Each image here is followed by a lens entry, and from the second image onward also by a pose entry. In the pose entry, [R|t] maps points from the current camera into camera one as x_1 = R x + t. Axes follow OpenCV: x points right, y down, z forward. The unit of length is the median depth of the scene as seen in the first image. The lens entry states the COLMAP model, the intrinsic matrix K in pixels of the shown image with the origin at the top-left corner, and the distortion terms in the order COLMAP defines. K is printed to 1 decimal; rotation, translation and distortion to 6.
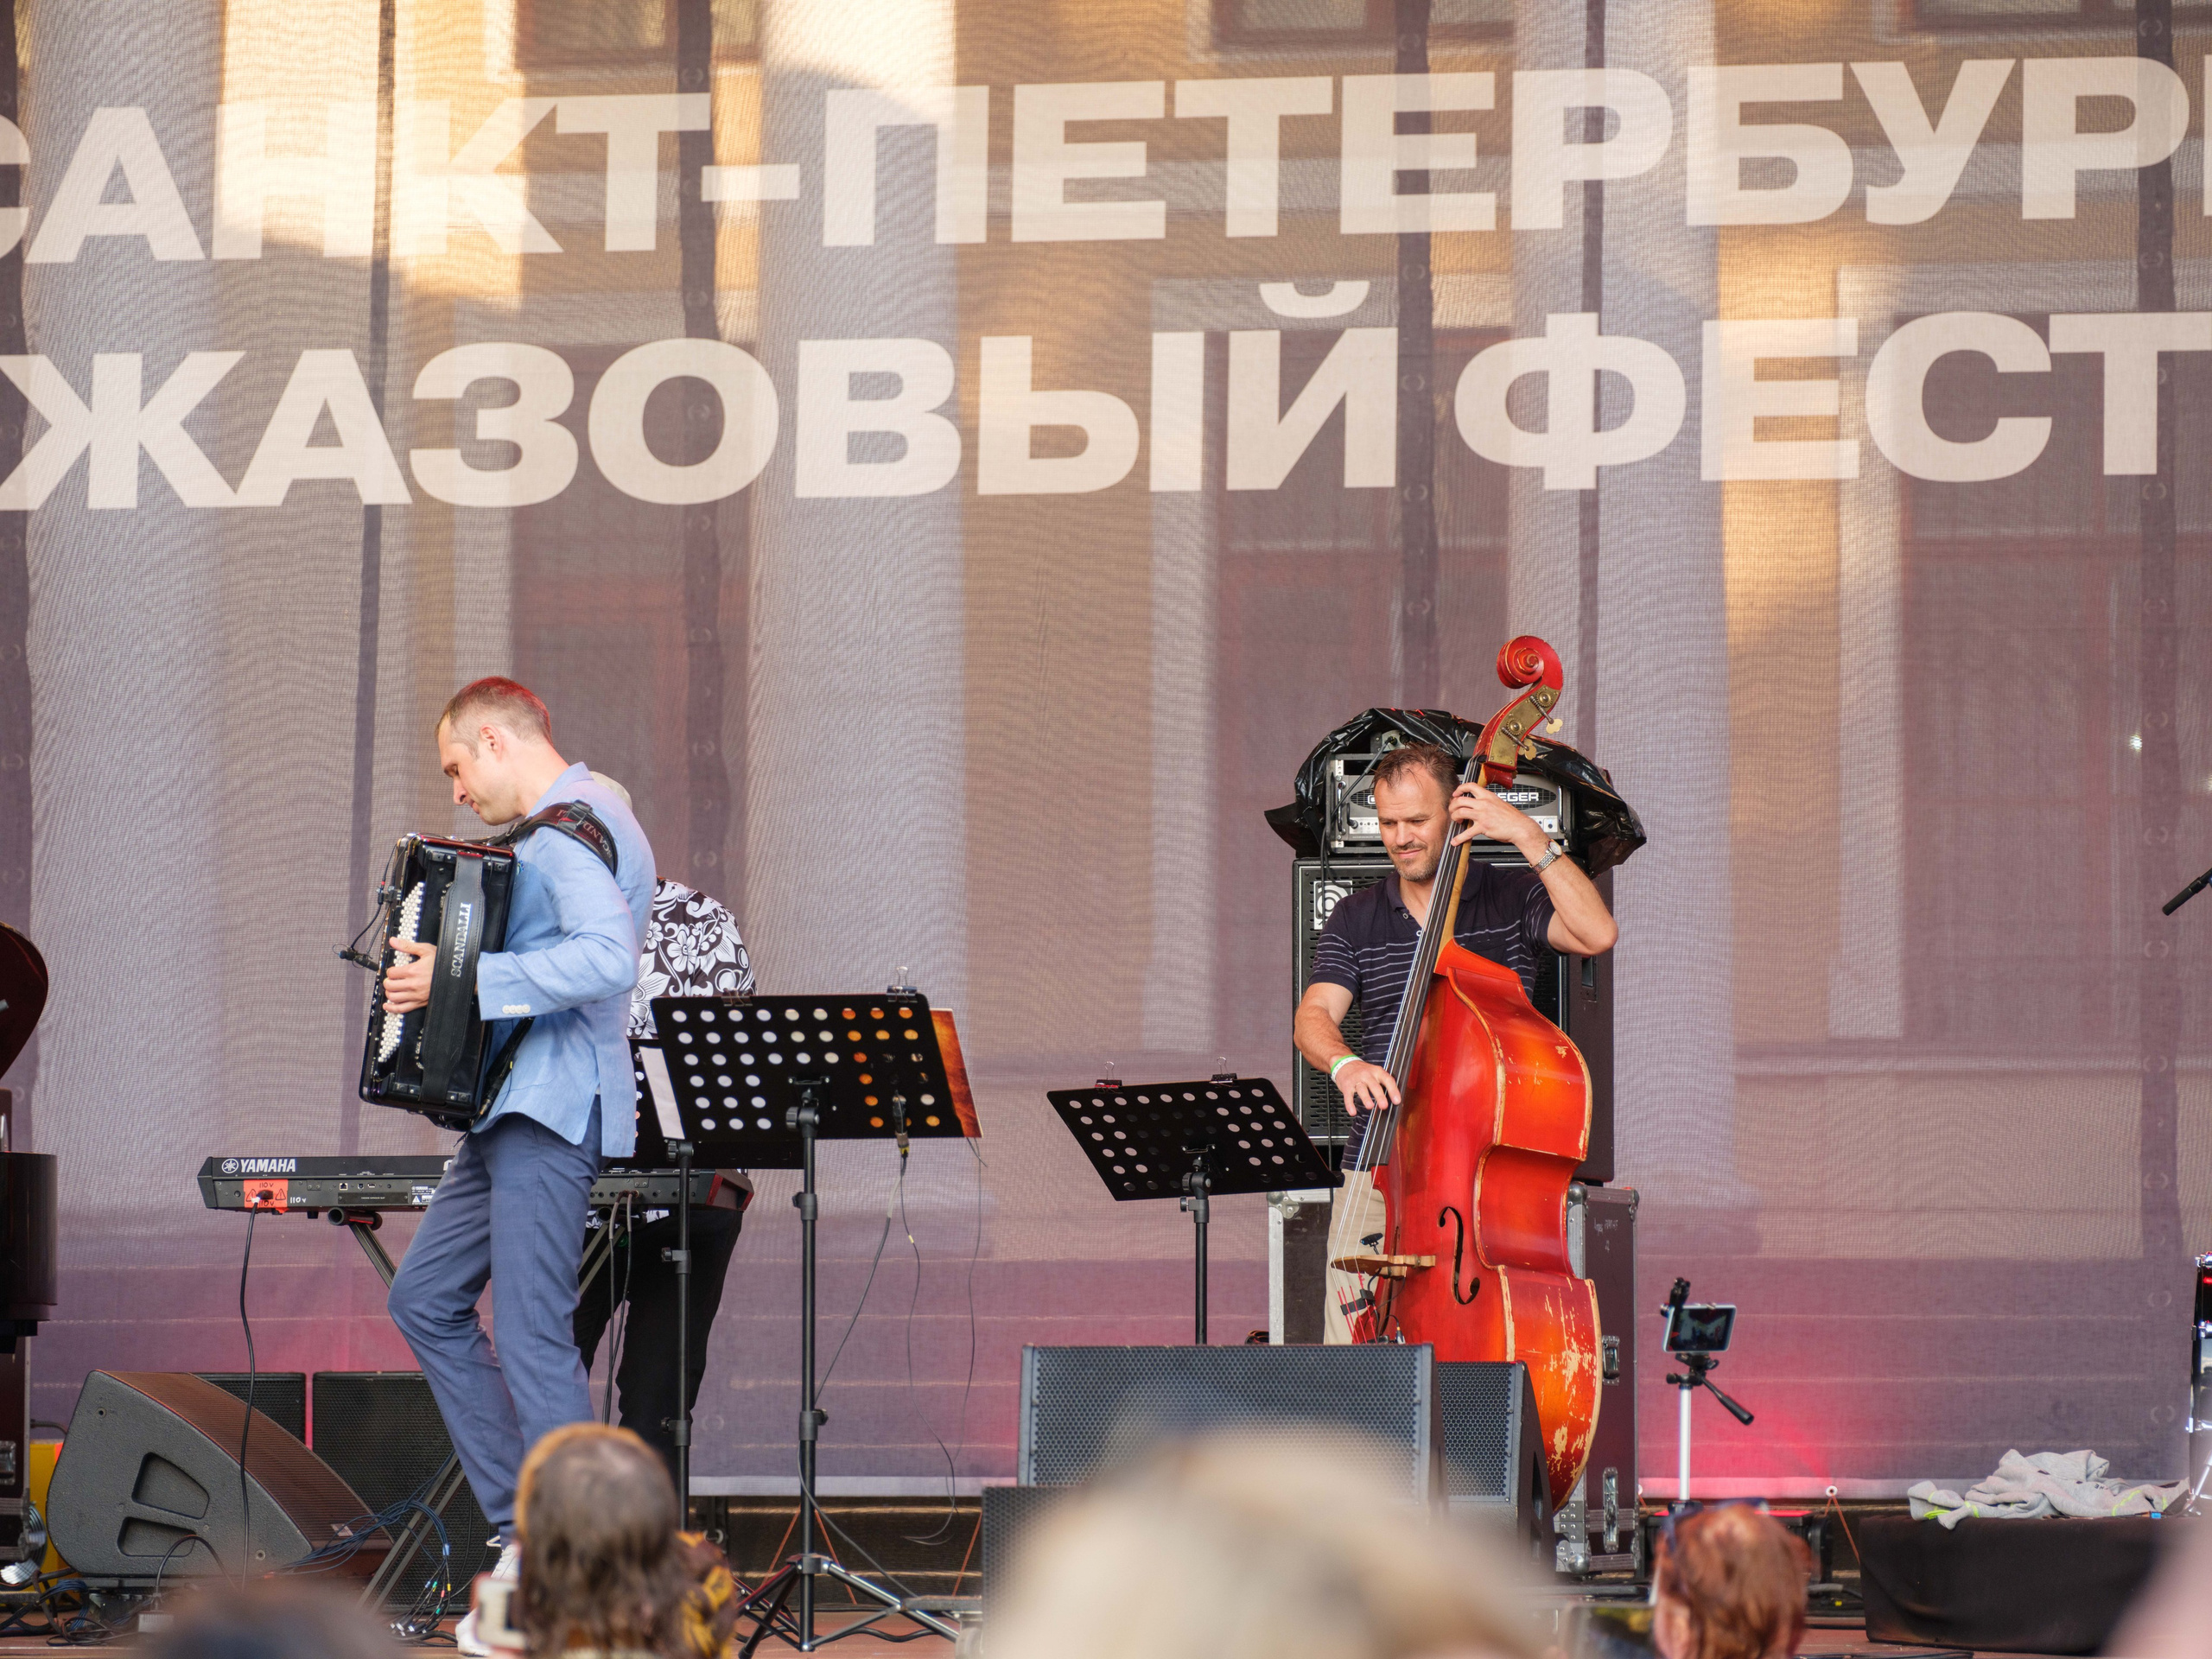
lens RADIAL K [[10149.7, 0, 955.9], [0, 10149.7, 835.8], [0, 0, 1]] dist [-0.109538, -0.248966]
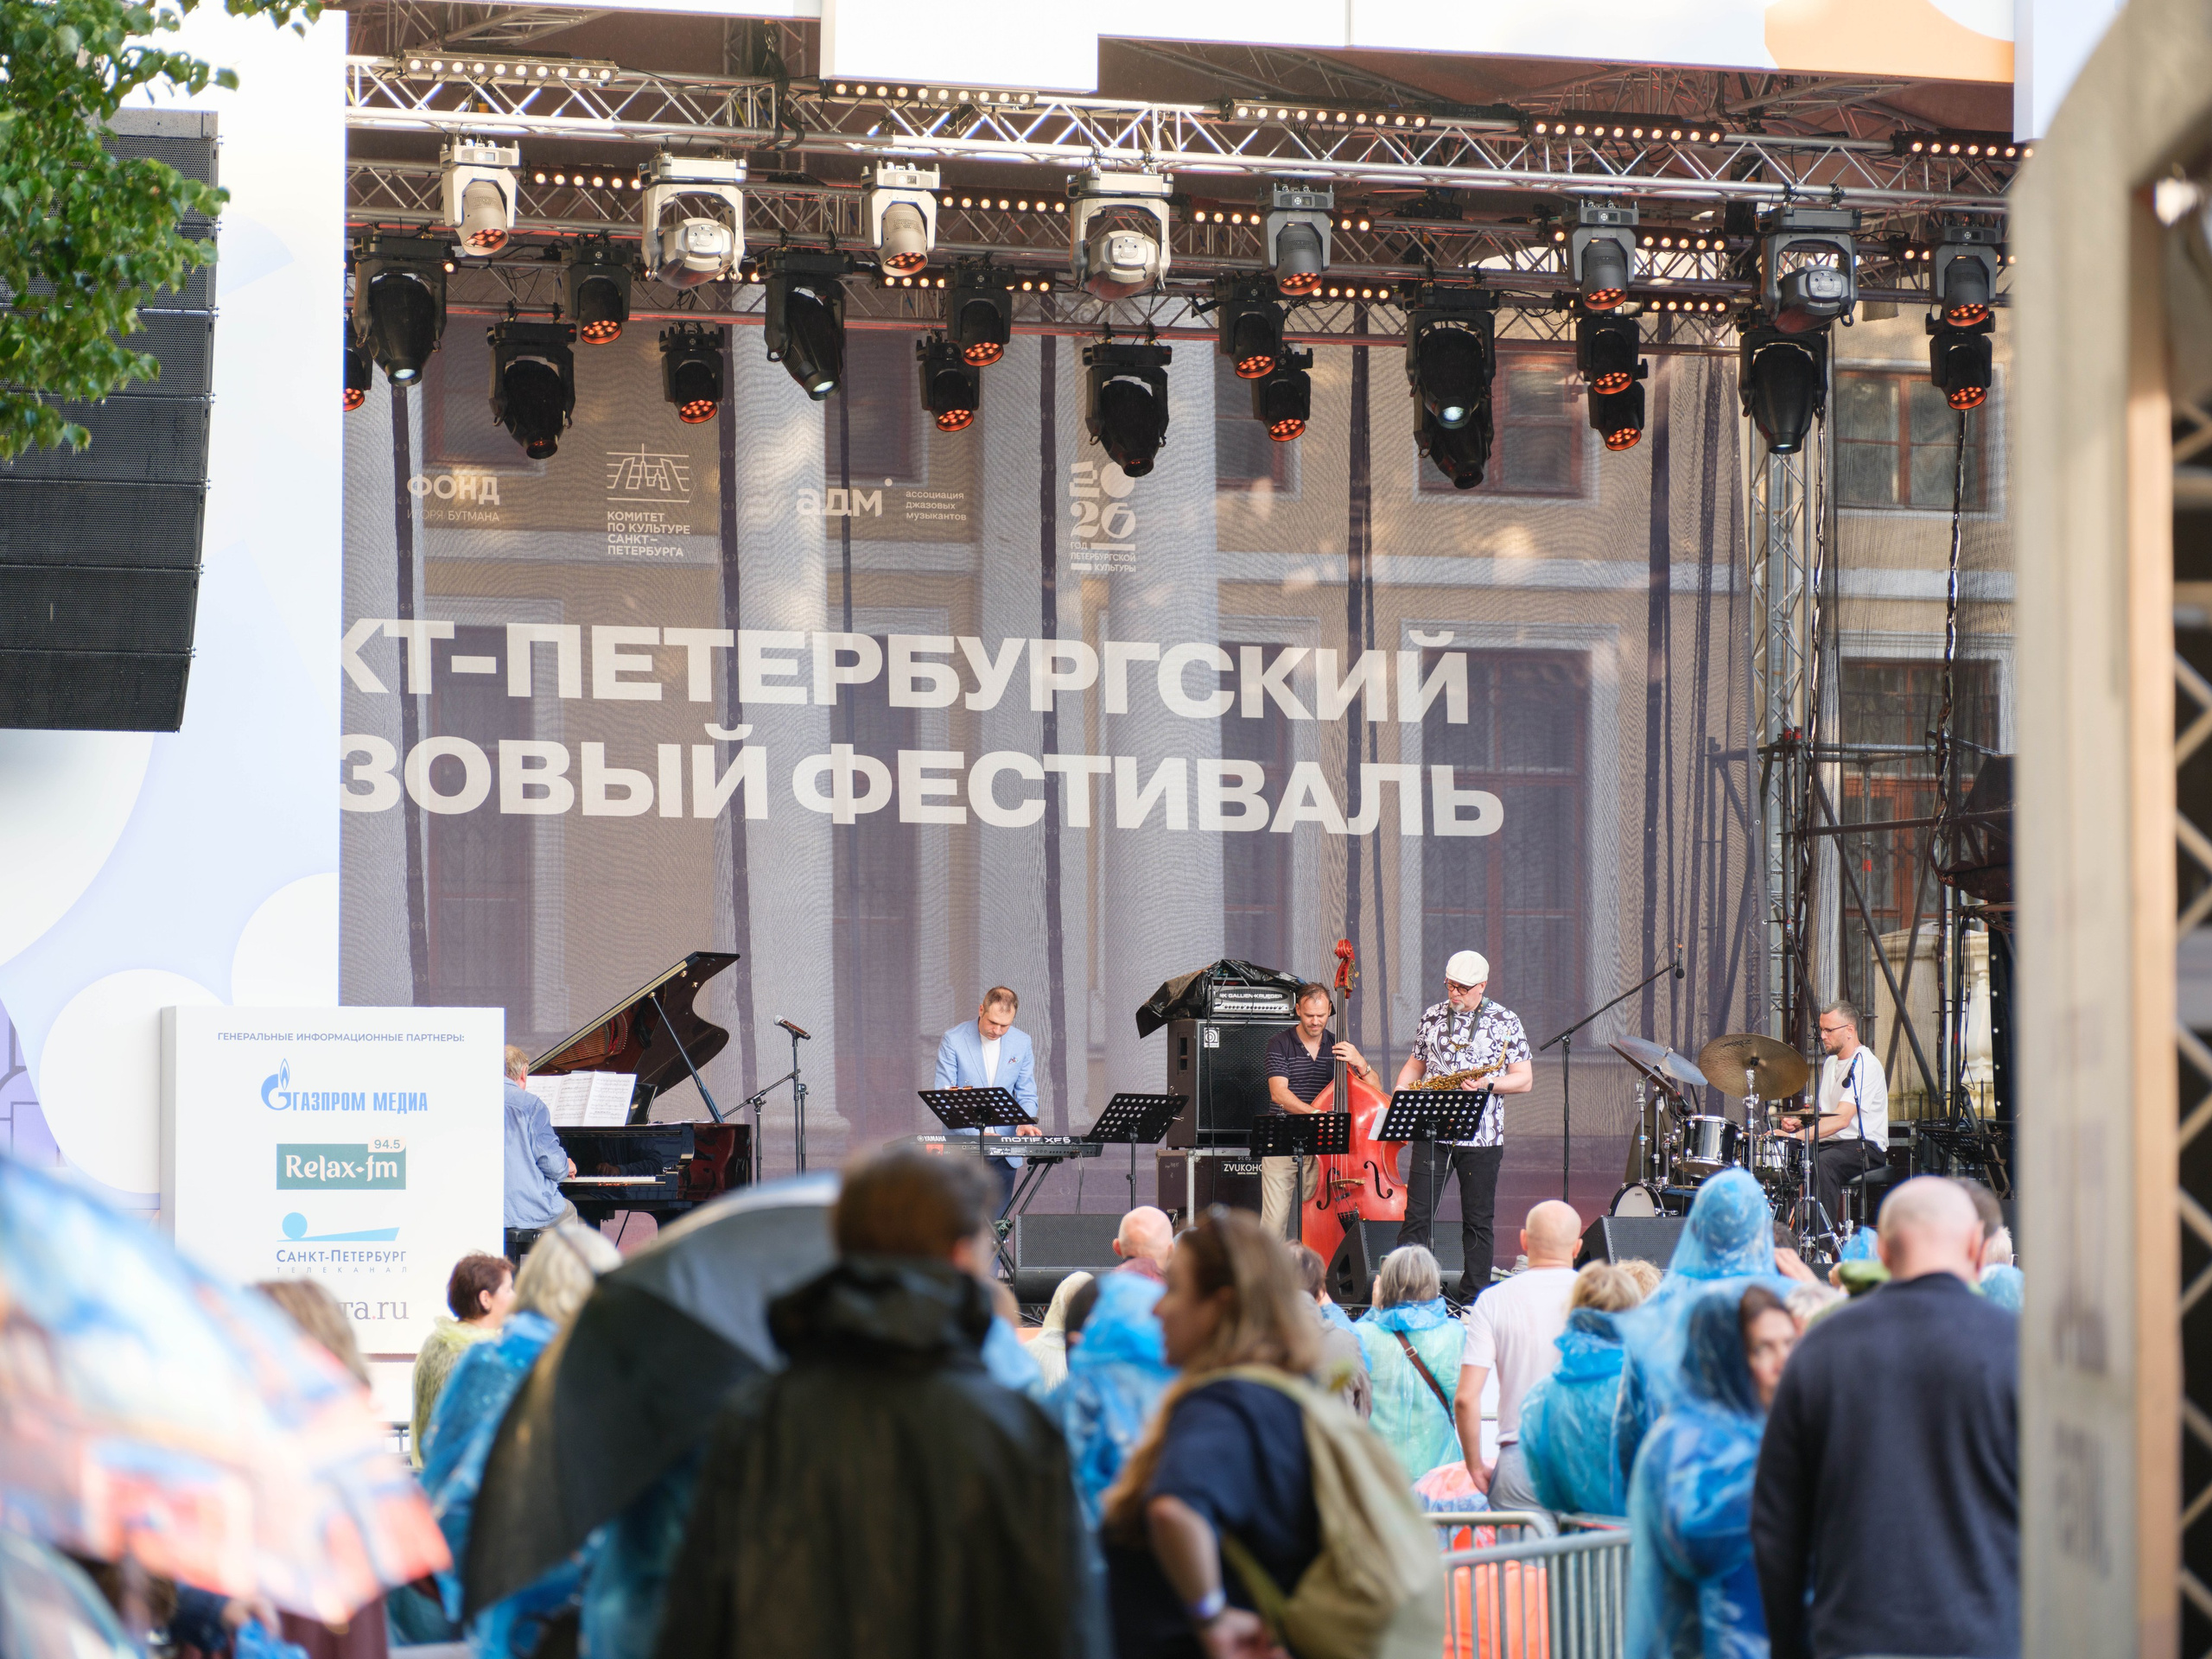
lens RADIAL K [[10074.4, 0, 1199.9], [0, 10074.4, 1030.5], [0, 0, 1]] dist [-0.155217, 0.440578]
pose [[0.823194, 0.017200, 0.567500, -1.138989], [-0.034806, 0.999190, 0.020205, -0.036675], [-0.566693, -0.036386, 0.823125, -0.870154]]
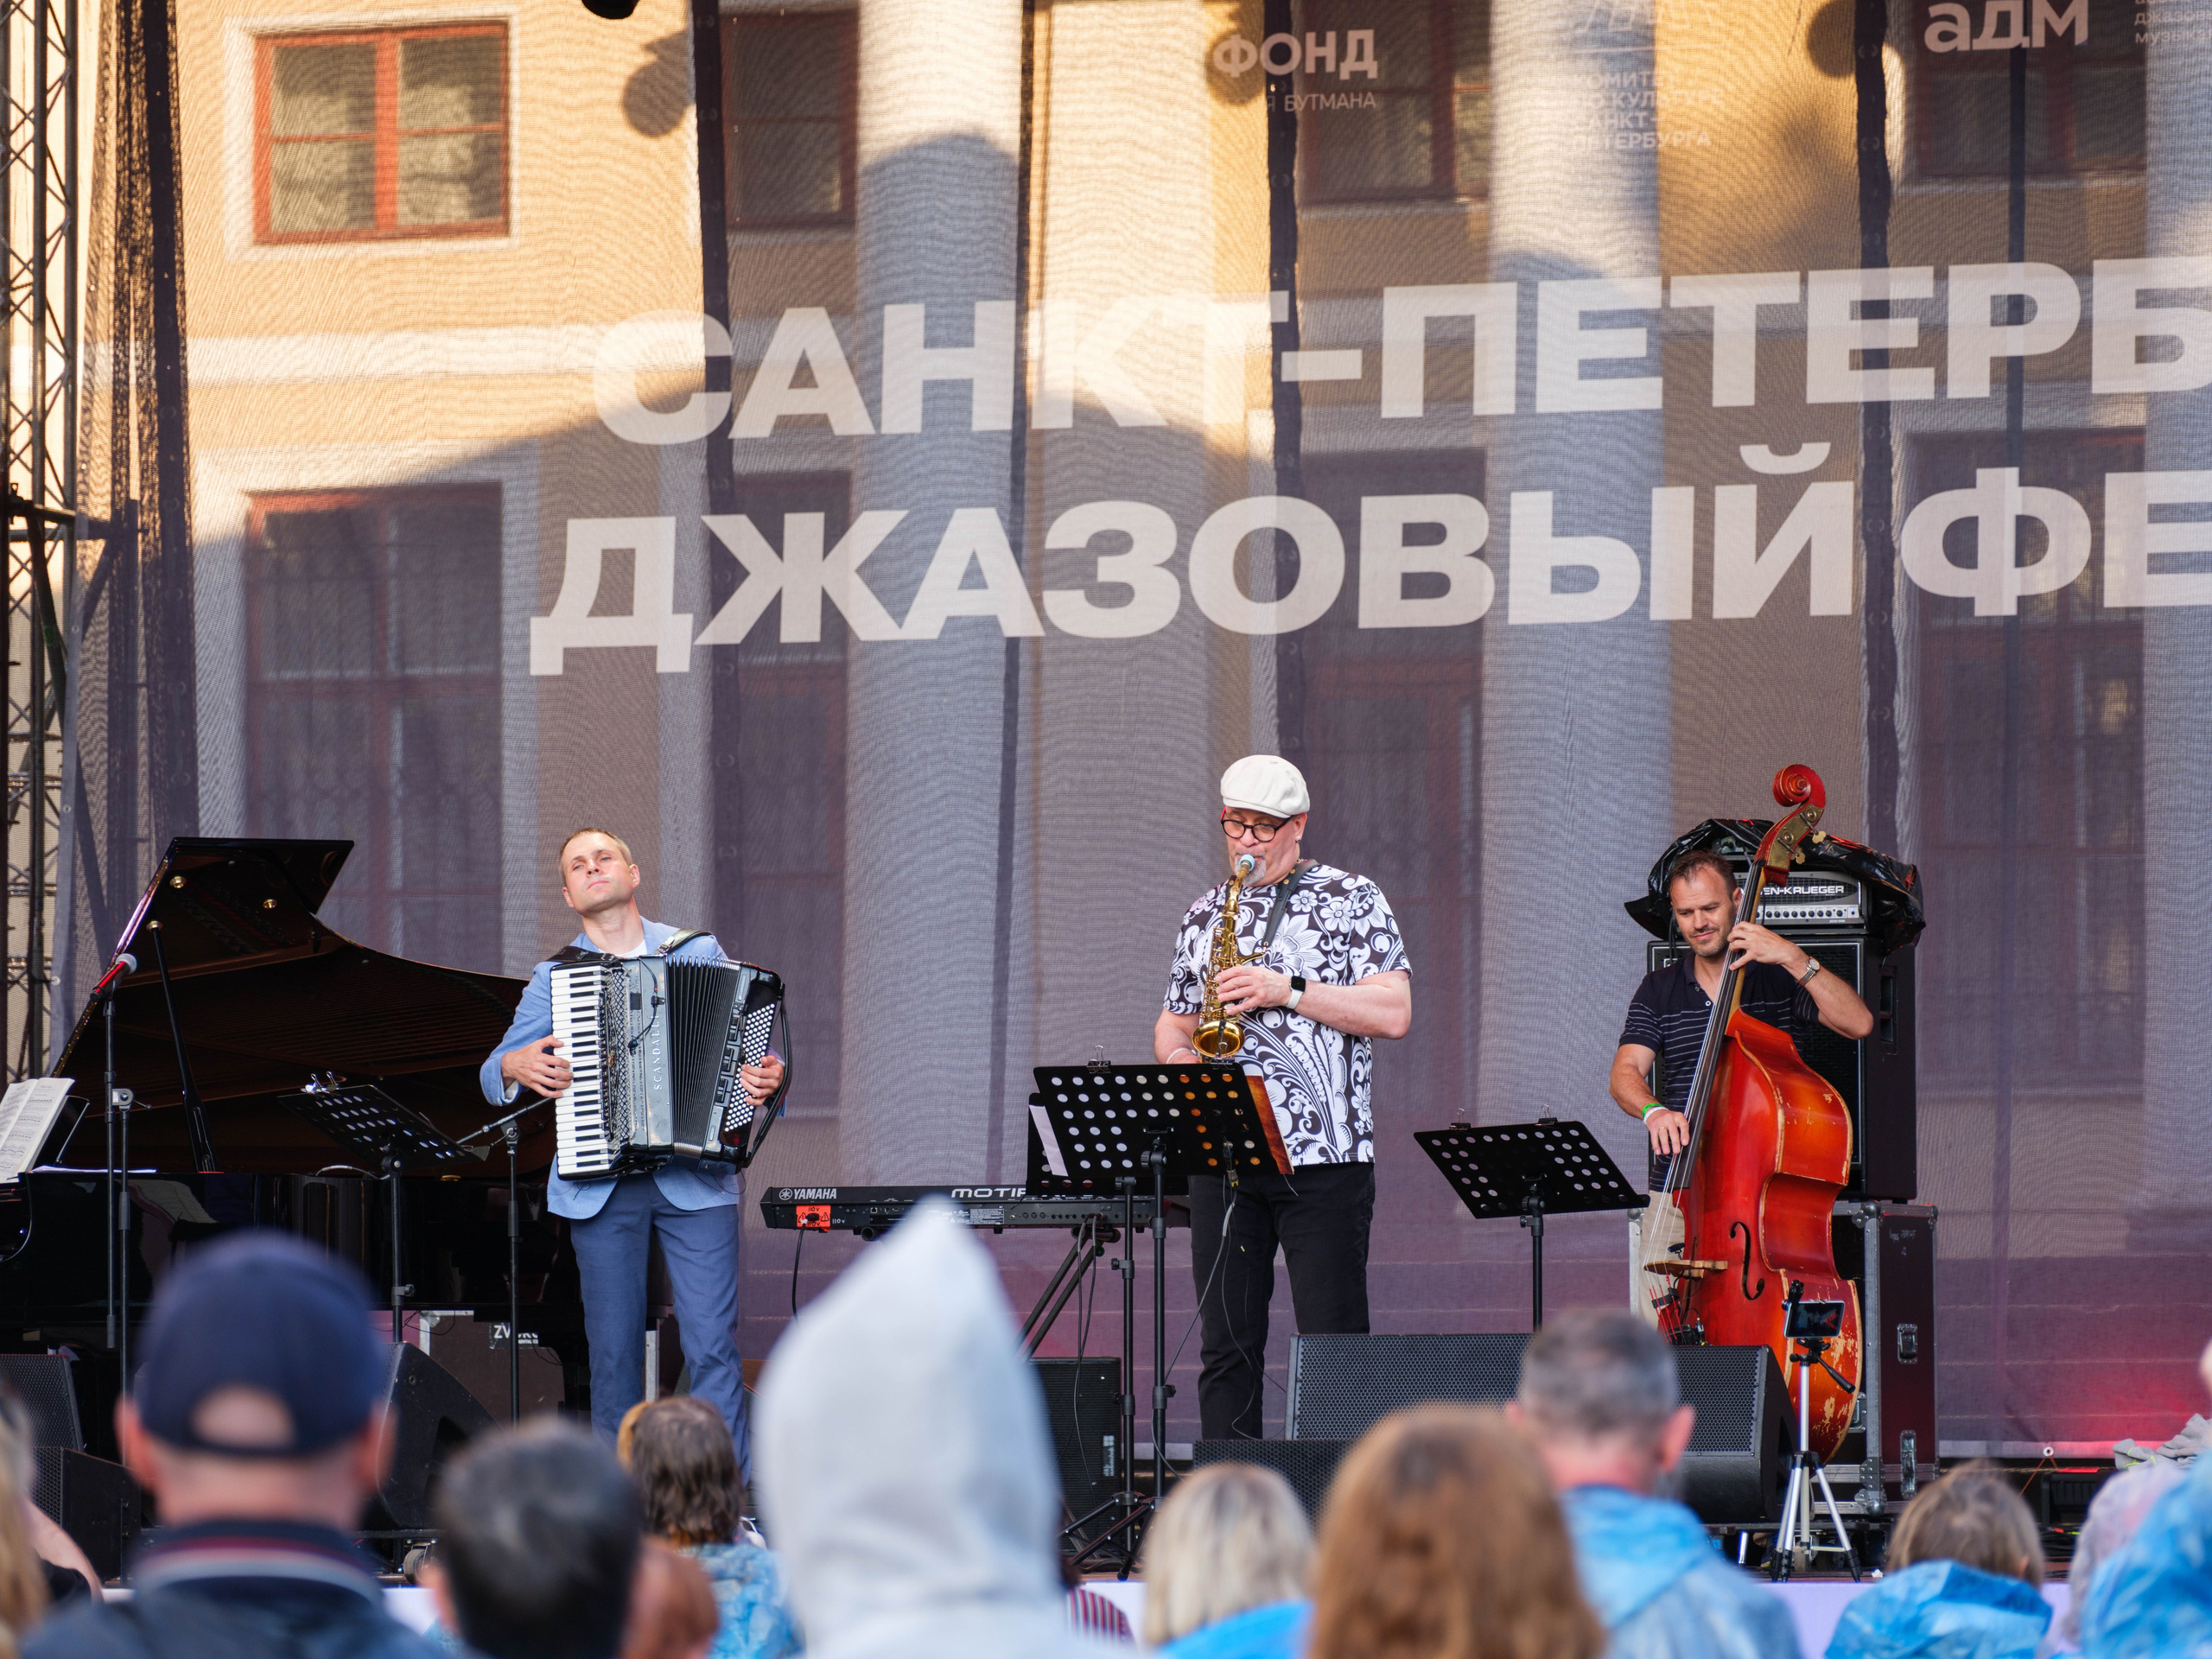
lens RADIAL K [[10024.1, 0, 1106.0], [0, 10024.1, 829.5], [0, 0, 1]] dist [-0.177472, 2.792435]
pose [[0.995077, -0.010056, -0.098593, 0.073168], [0.010037, 0.999949, -0.000693, -0.009280], [0.098595, -0.000300, 0.995128, -0.187559]]
